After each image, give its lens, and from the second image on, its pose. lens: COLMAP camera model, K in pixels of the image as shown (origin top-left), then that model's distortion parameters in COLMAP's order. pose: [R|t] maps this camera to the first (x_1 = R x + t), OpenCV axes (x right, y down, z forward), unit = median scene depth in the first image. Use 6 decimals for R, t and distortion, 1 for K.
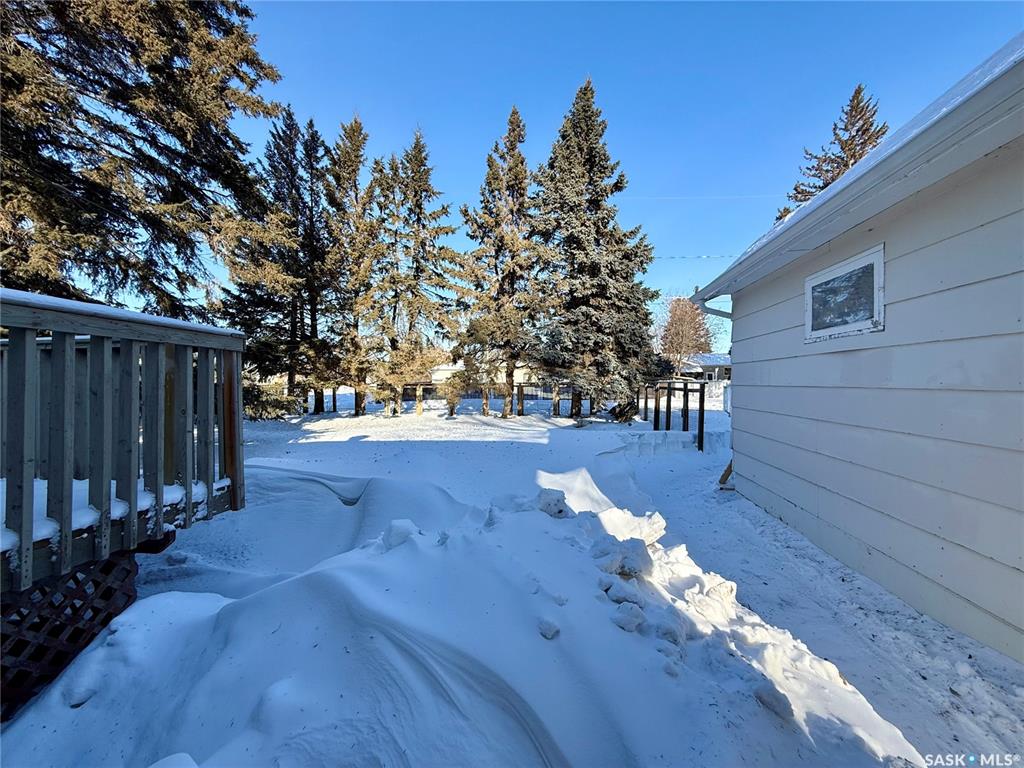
lens RADIAL K [[408.3, 0, 508.5], [0, 408.3, 384.6], [0, 0, 1]] dist [0.000095, -0.000086]
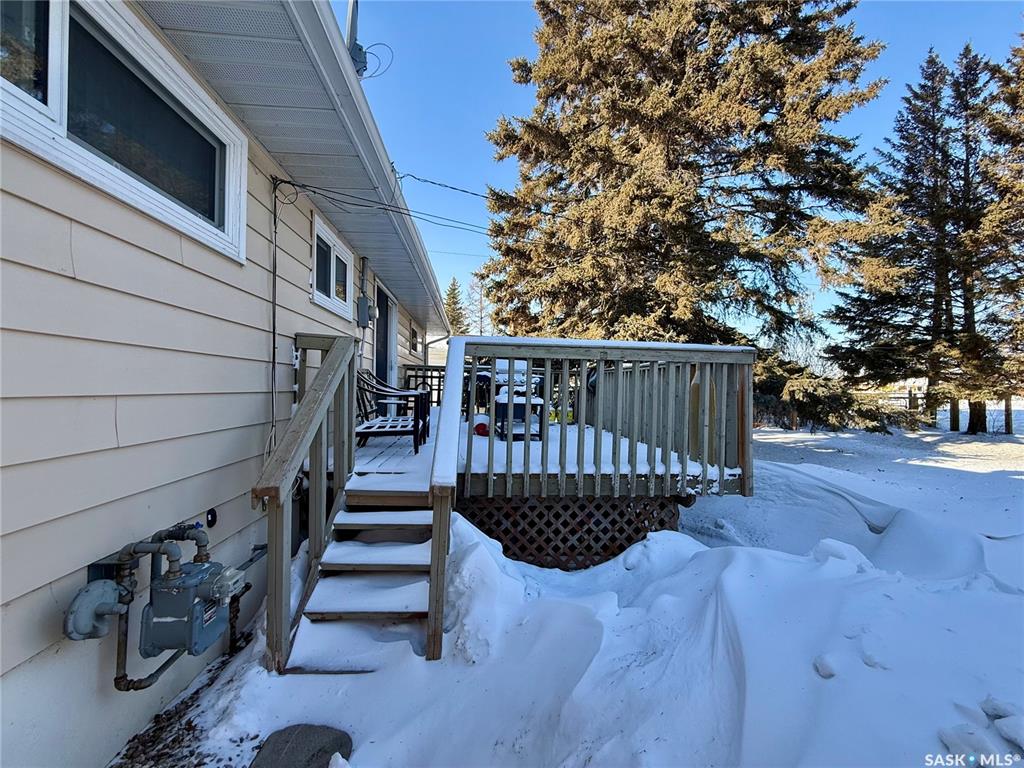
lens RADIAL K [[408.3, 0, 508.5], [0, 408.3, 384.6], [0, 0, 1]] dist [0.000095, -0.000086]
pose [[0.229735, 0.002327, -0.973251, 0.102397], [-0.018178, 0.999833, -0.001901, -0.001966], [0.973084, 0.018128, 0.229738, 0.012020]]
